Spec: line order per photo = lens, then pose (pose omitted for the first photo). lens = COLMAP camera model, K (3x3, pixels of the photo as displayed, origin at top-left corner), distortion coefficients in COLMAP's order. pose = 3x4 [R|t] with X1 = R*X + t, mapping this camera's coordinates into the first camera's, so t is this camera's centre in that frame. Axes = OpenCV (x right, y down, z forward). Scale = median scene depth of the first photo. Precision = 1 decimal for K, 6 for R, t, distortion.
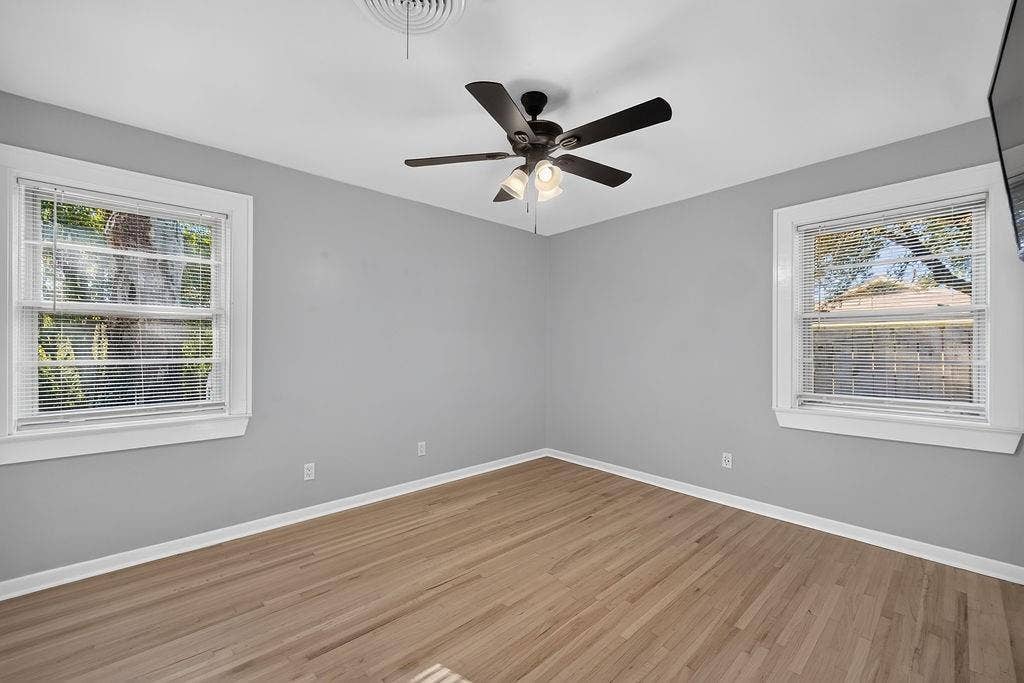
lens RADIAL K [[408.9, 0, 508.7], [0, 408.9, 345.2], [0, 0, 1]] dist [-0.002446, -0.000039]
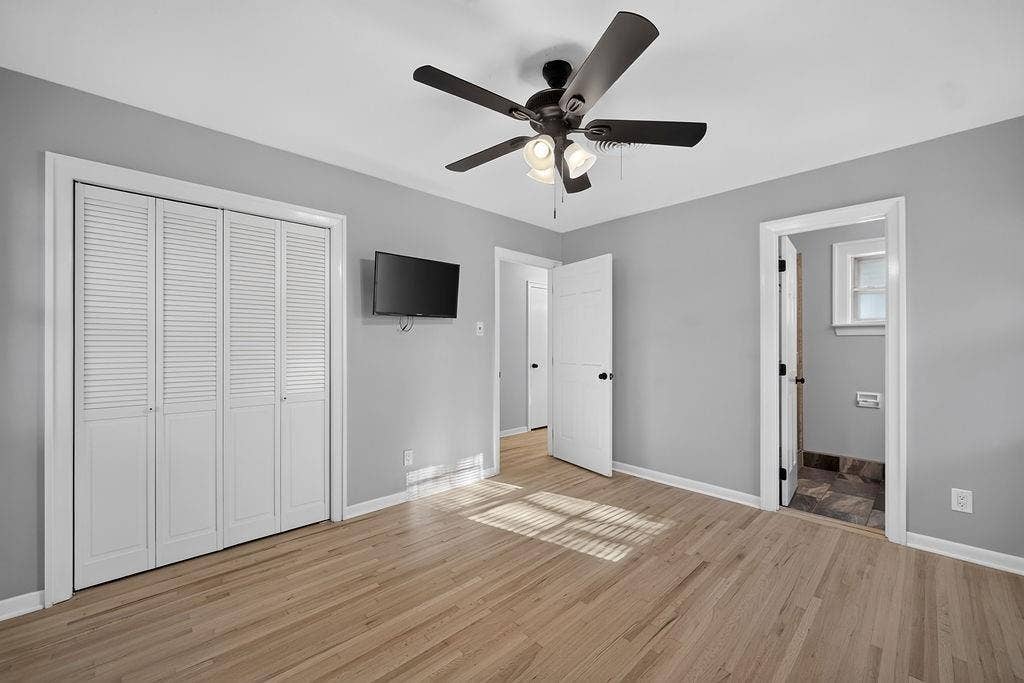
lens RADIAL K [[408.9, 0, 508.7], [0, 408.9, 345.2], [0, 0, 1]] dist [-0.002446, -0.000039]
pose [[-0.999404, -0.001851, -0.034459, 0.208956], [-0.001635, 0.999979, -0.006312, 0.009517], [0.034470, -0.006252, -0.999386, 1.998174]]
